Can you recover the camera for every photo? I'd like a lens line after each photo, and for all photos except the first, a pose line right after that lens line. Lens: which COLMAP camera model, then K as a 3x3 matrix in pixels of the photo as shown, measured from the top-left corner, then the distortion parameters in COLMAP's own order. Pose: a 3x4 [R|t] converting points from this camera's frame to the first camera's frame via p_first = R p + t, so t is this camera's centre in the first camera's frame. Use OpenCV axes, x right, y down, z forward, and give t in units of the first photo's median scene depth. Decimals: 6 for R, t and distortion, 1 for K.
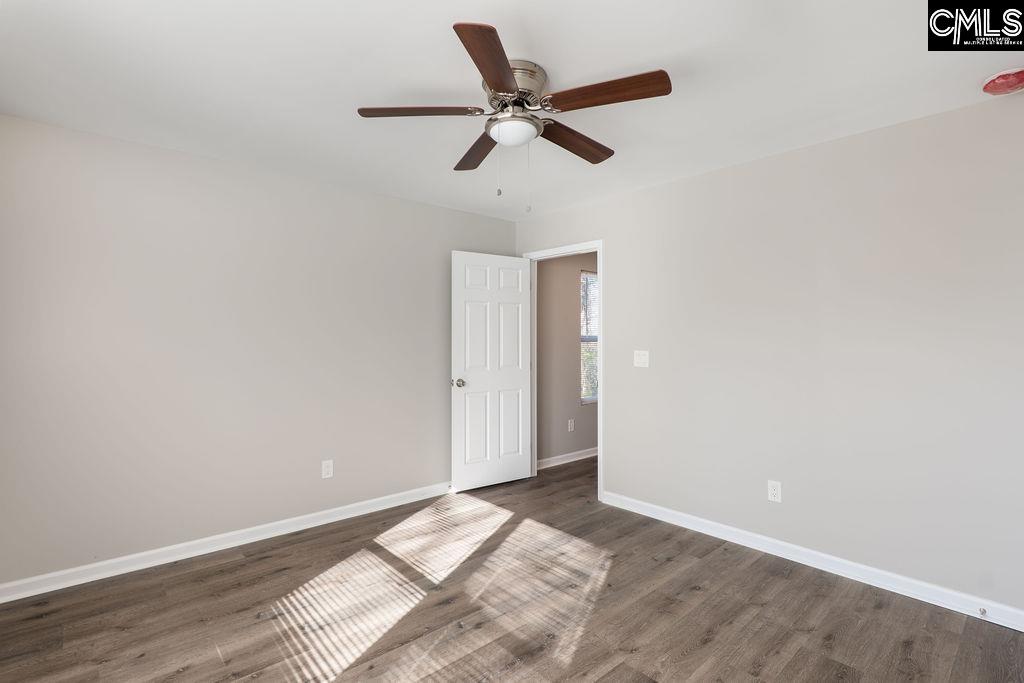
lens RADIAL K [[478.8, 0, 507.3], [0, 478.8, 345.9], [0, 0, 1]] dist [-0.017909, 0.001206]
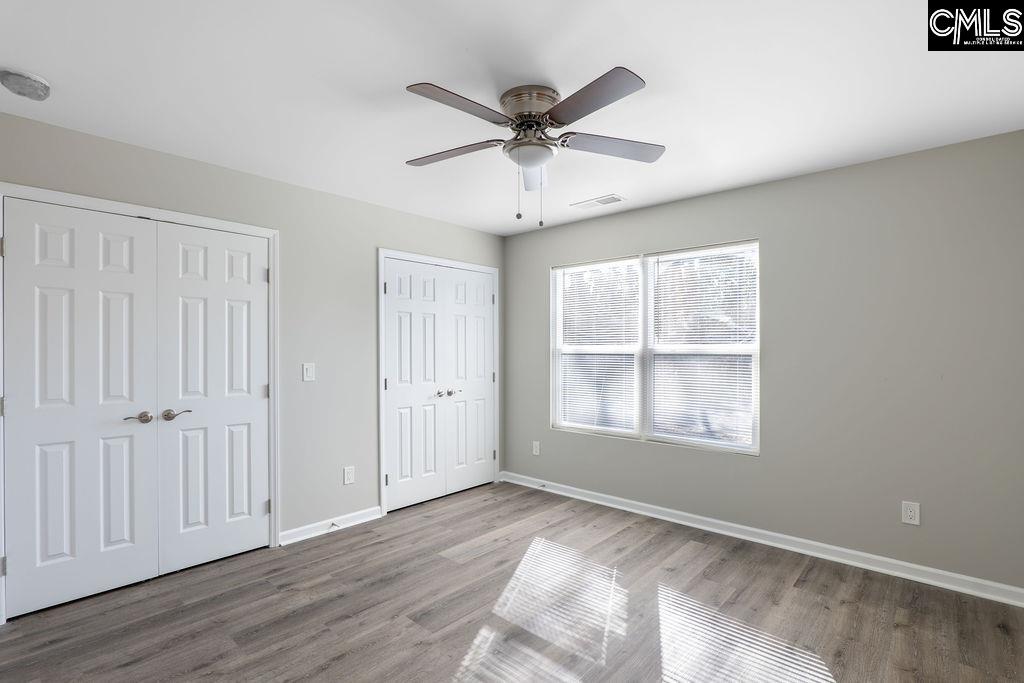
lens RADIAL K [[478.8, 0, 507.3], [0, 478.8, 345.9], [0, 0, 1]] dist [-0.017909, 0.001206]
pose [[-0.993808, -0.005041, -0.110998, 0.188795], [-0.005437, 0.999980, 0.003260, -0.027551], [0.110980, 0.003843, -0.993815, 2.047583]]
